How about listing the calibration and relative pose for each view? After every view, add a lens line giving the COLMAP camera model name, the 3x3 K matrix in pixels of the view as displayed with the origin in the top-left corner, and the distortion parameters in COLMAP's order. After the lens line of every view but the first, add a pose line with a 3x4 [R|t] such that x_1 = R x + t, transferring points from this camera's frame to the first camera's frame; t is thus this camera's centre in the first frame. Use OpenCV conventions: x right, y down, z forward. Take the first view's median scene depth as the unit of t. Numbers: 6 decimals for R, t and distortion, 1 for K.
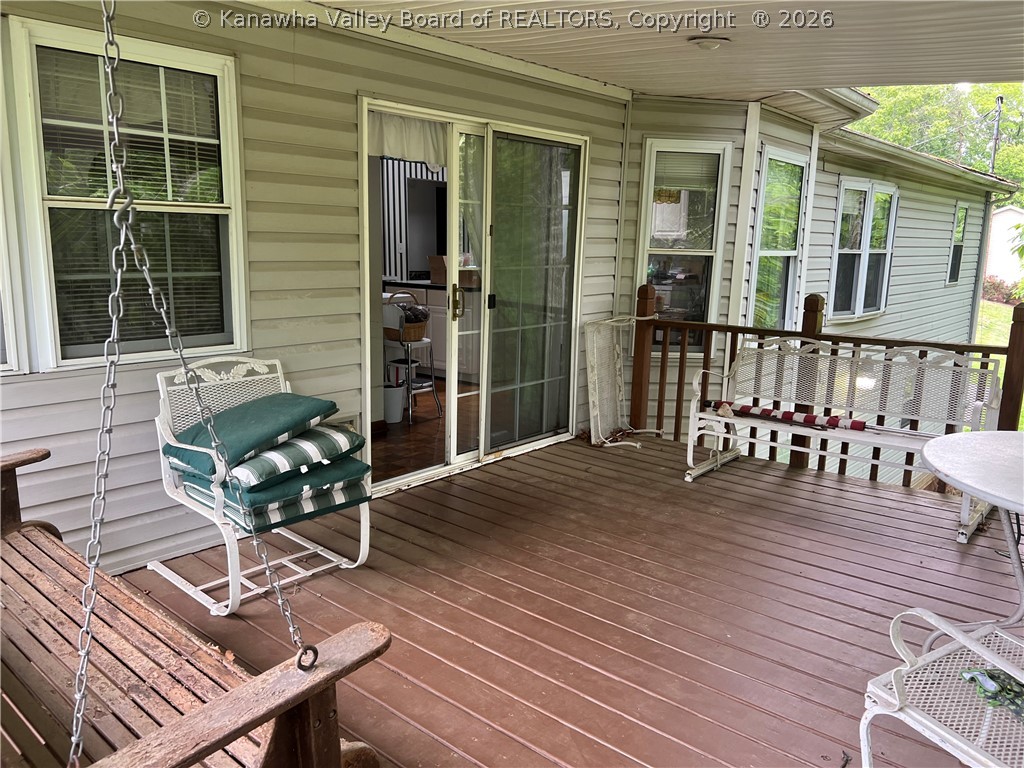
lens RADIAL K [[767.7, 0, 512.0], [0, 767.7, 384.0], [0, 0, 1]] dist [0.049071, -0.051664]
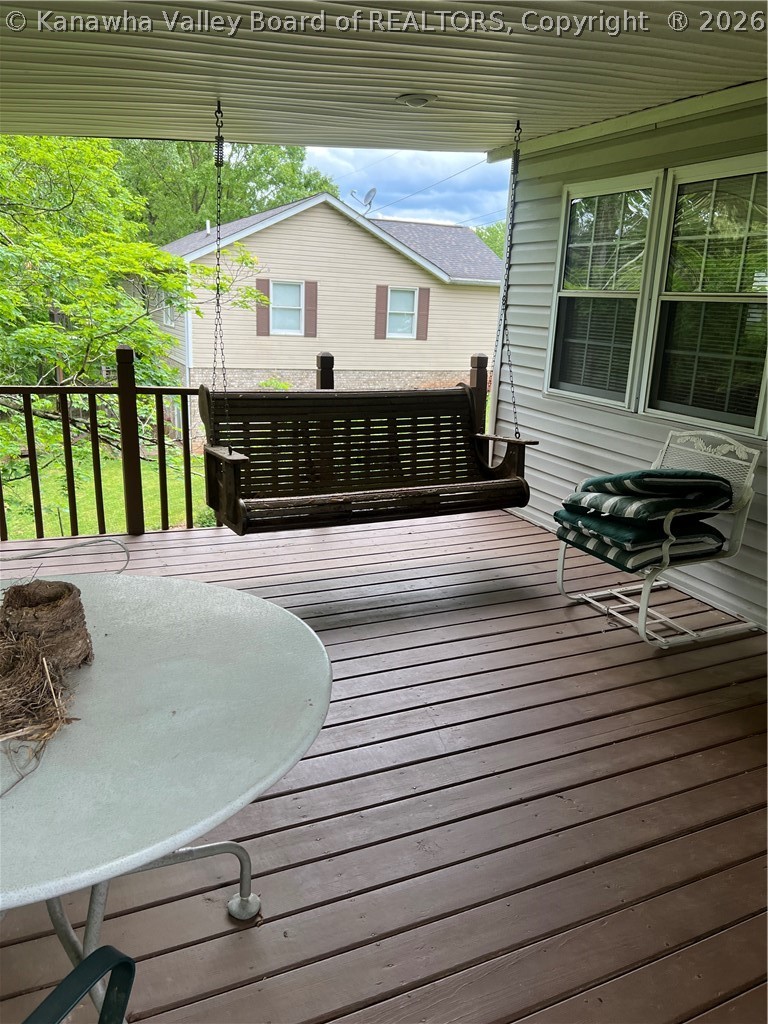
lens RADIAL K [[767.7, 0, 382.3], [0, 767.7, 521.7], [0, 0, 1]] dist [0.049071, -0.051664]
pose [[-0.391599, 0.224445, -0.892342, 0.847493], [-0.218885, 0.919232, 0.327265, -0.178837], [0.893722, 0.323477, -0.310842, 0.967694]]
